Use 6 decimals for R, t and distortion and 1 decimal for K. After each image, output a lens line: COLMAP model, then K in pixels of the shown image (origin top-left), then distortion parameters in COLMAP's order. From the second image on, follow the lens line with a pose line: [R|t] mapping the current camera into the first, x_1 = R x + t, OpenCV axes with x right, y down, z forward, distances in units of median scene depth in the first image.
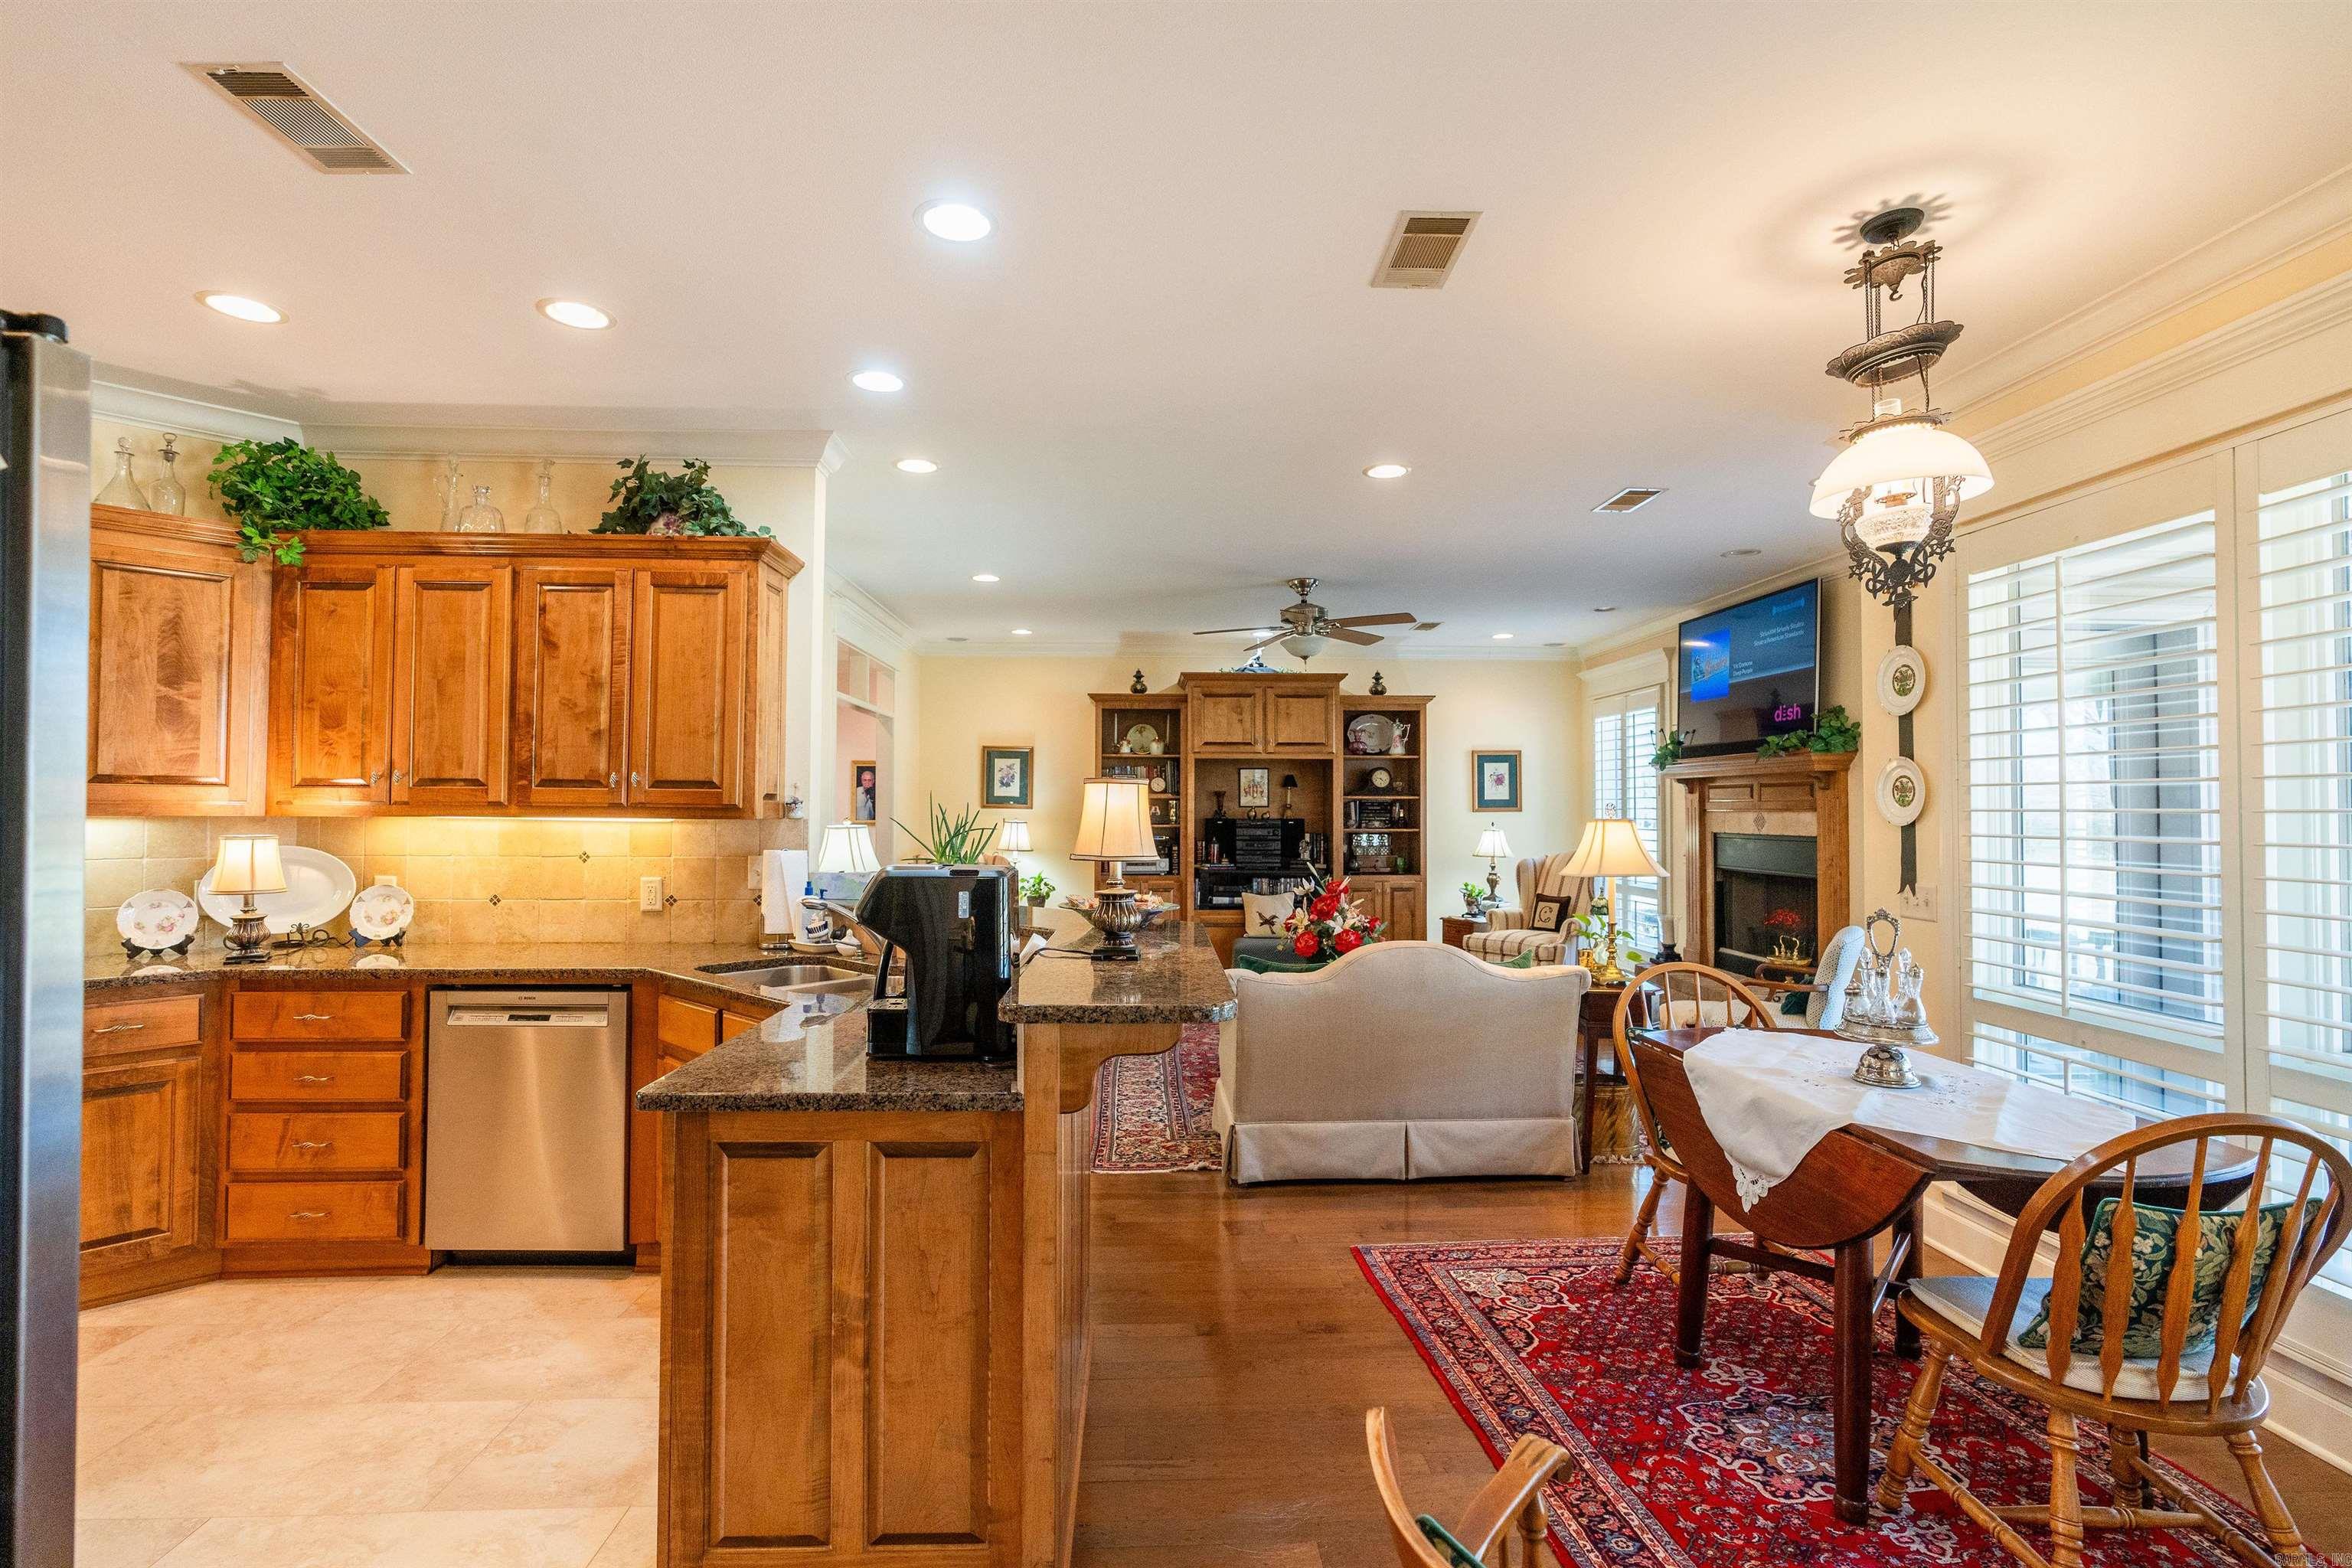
lens RADIAL K [[1059.1, 0, 1173.2], [0, 1059.1, 785.5], [0, 0, 1]] dist [-0.002074, 0.000241]
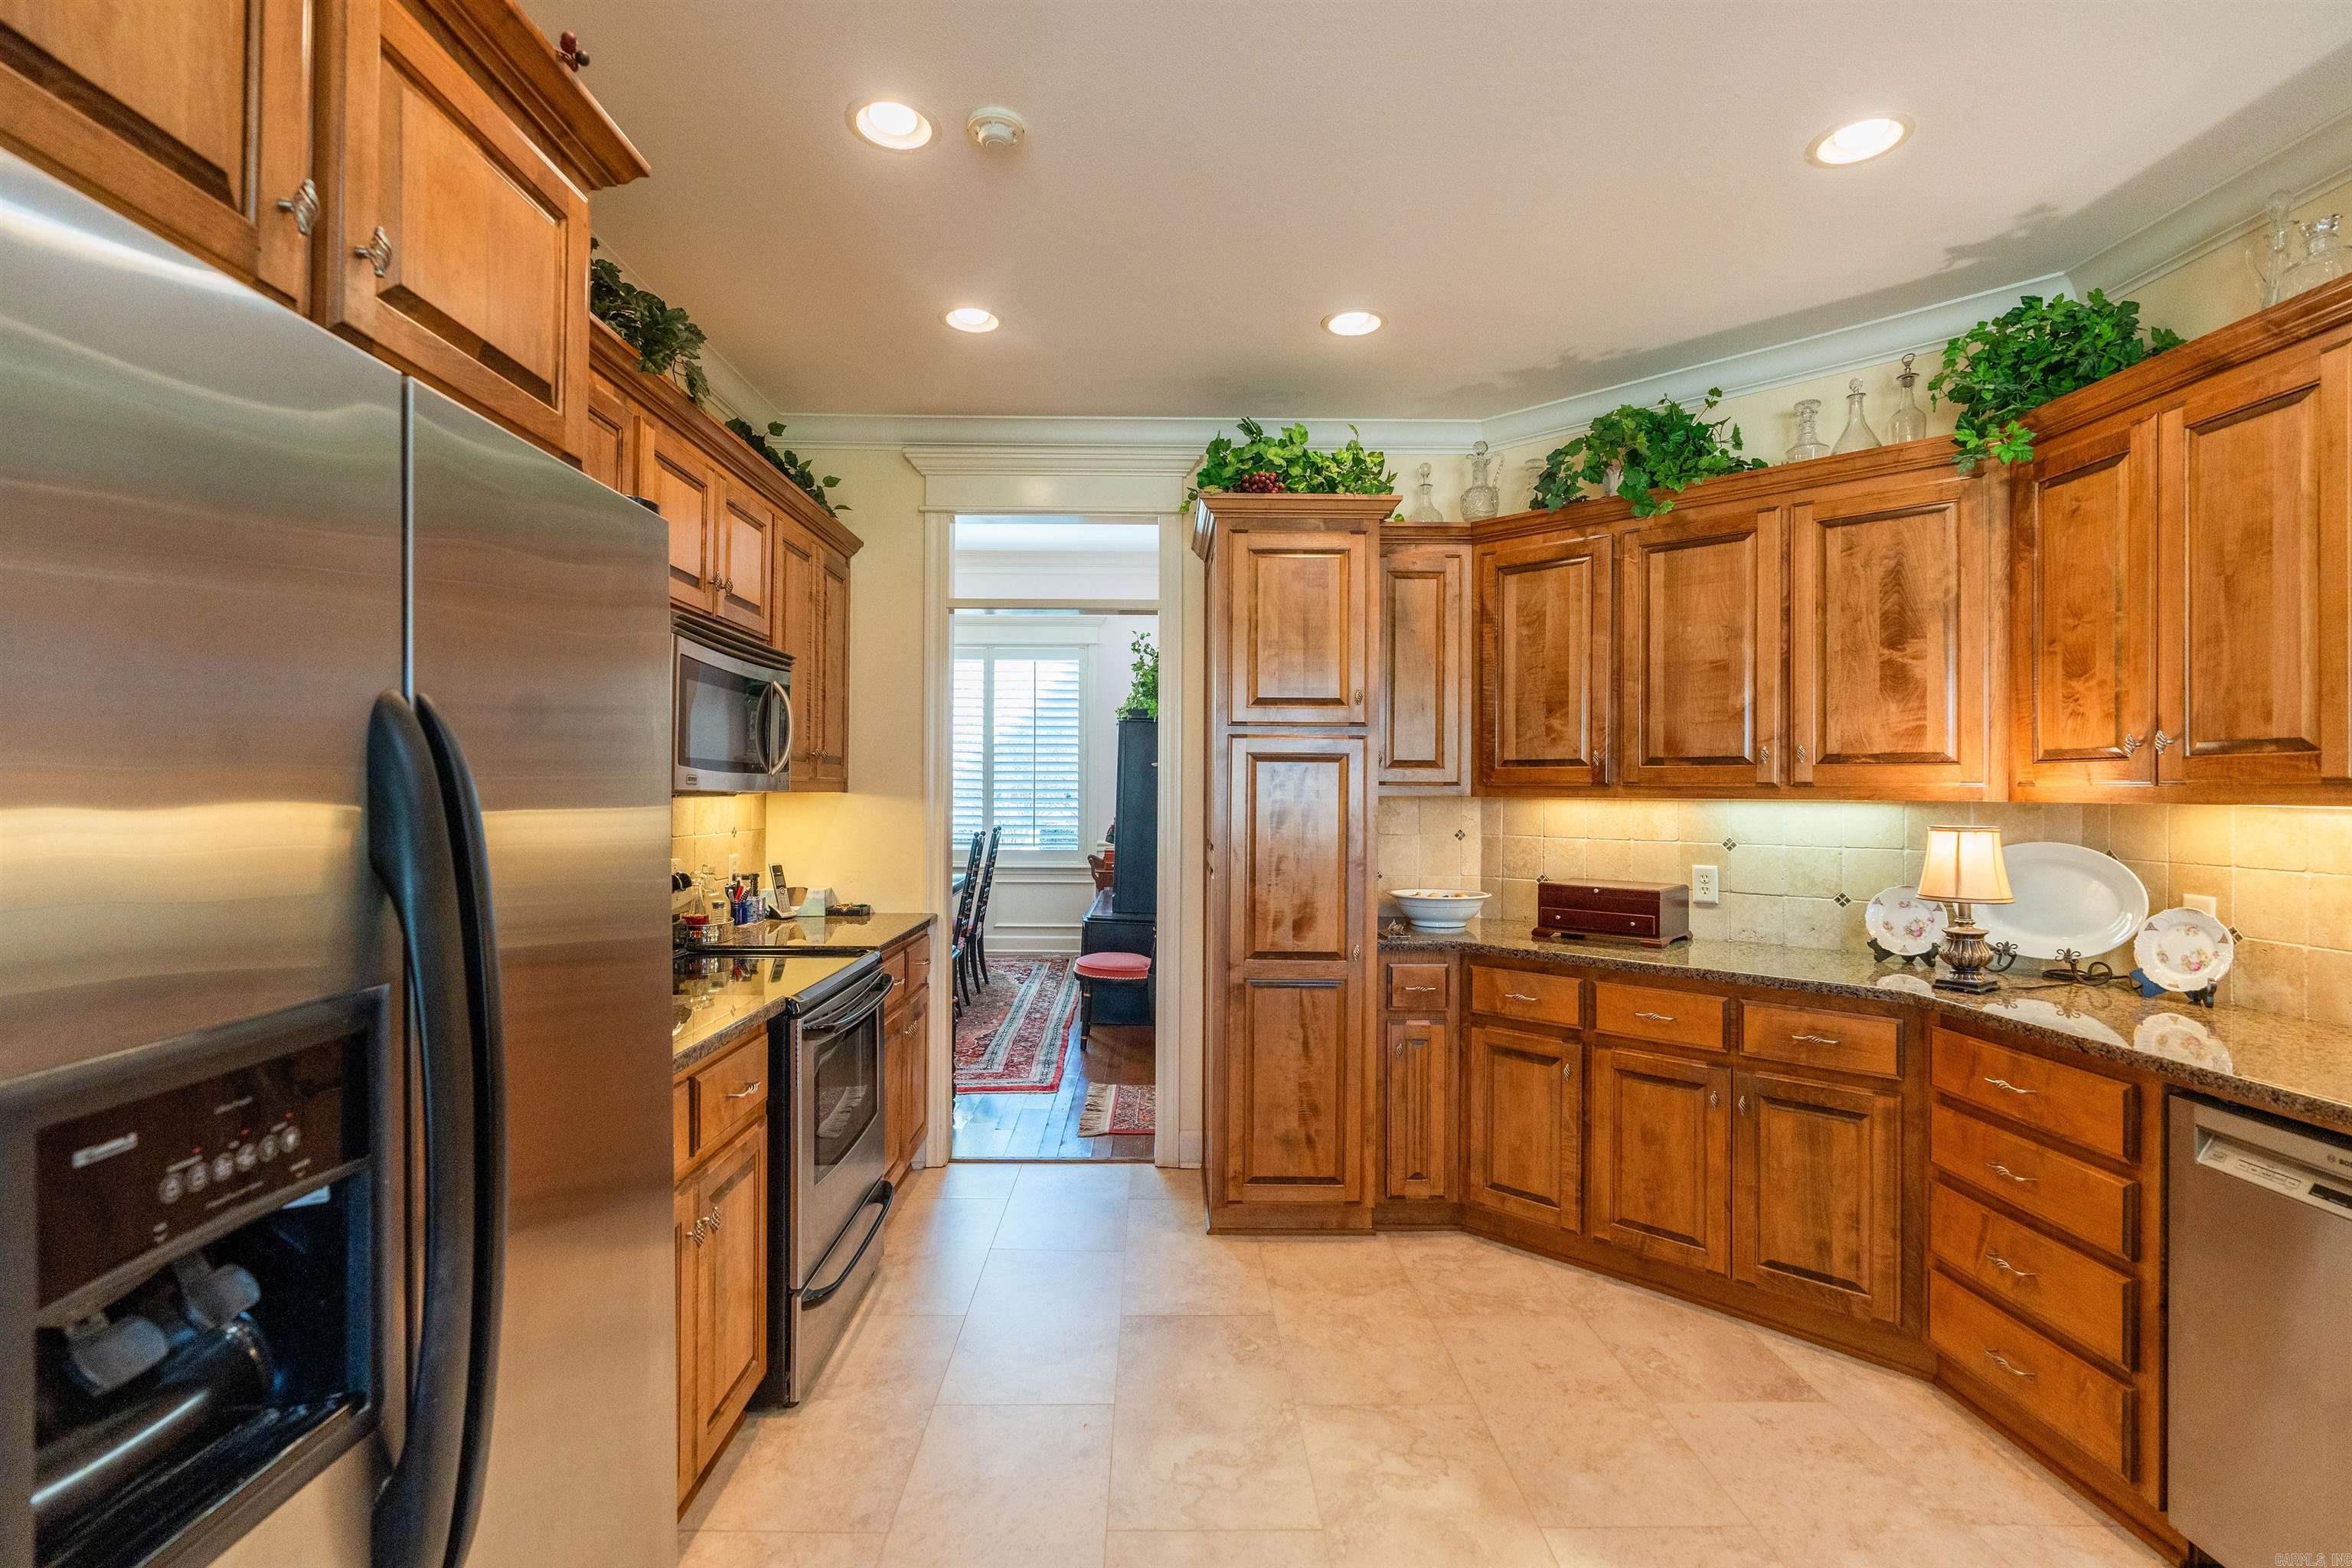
lens RADIAL K [[1059.1, 0, 1173.2], [0, 1059.1, 785.5], [0, 0, 1]] dist [-0.002074, 0.000241]
pose [[-0.018844, -0.010367, -0.999769, -0.085111], [0.014783, 0.999834, -0.010646, 0.016299], [0.999713, -0.014980, -0.018688, 0.413607]]
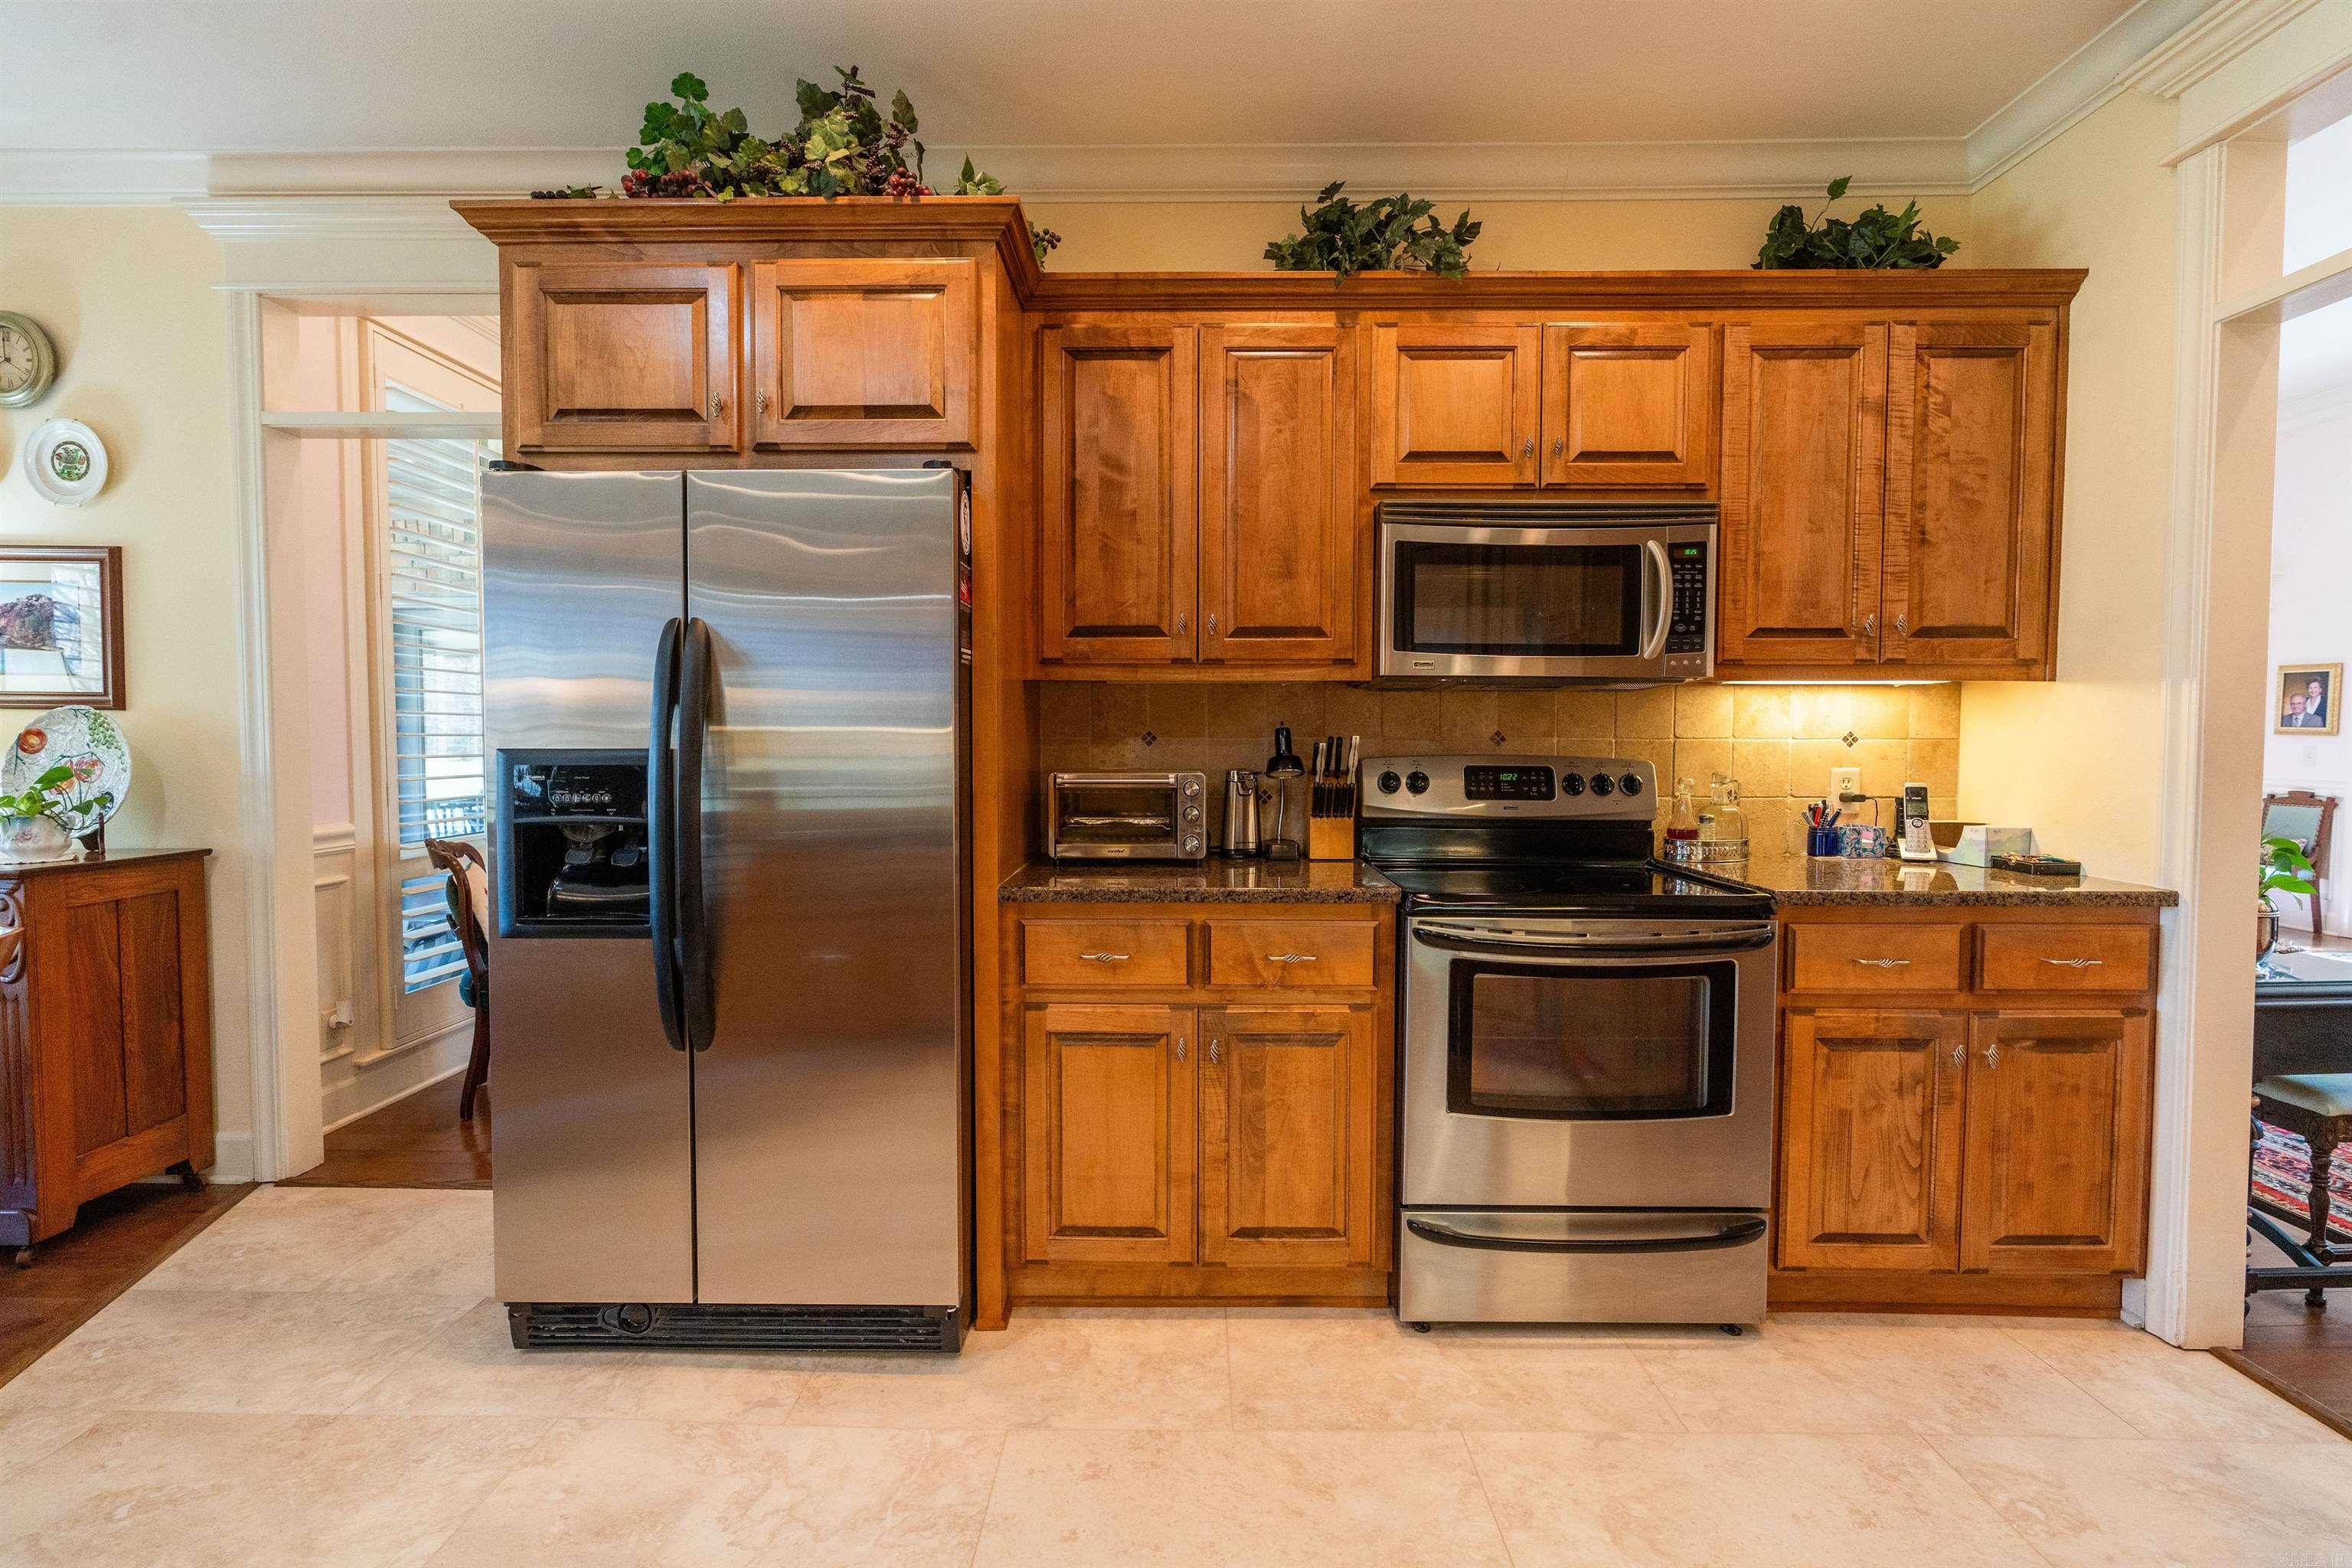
lens RADIAL K [[1059.1, 0, 1173.2], [0, 1059.1, 785.5], [0, 0, 1]] dist [-0.002074, 0.000241]
pose [[-0.999070, -0.007117, 0.042524, -0.645204], [-0.006177, 0.999734, 0.022208, 0.064883], [-0.042671, 0.021925, -0.998849, 0.788751]]
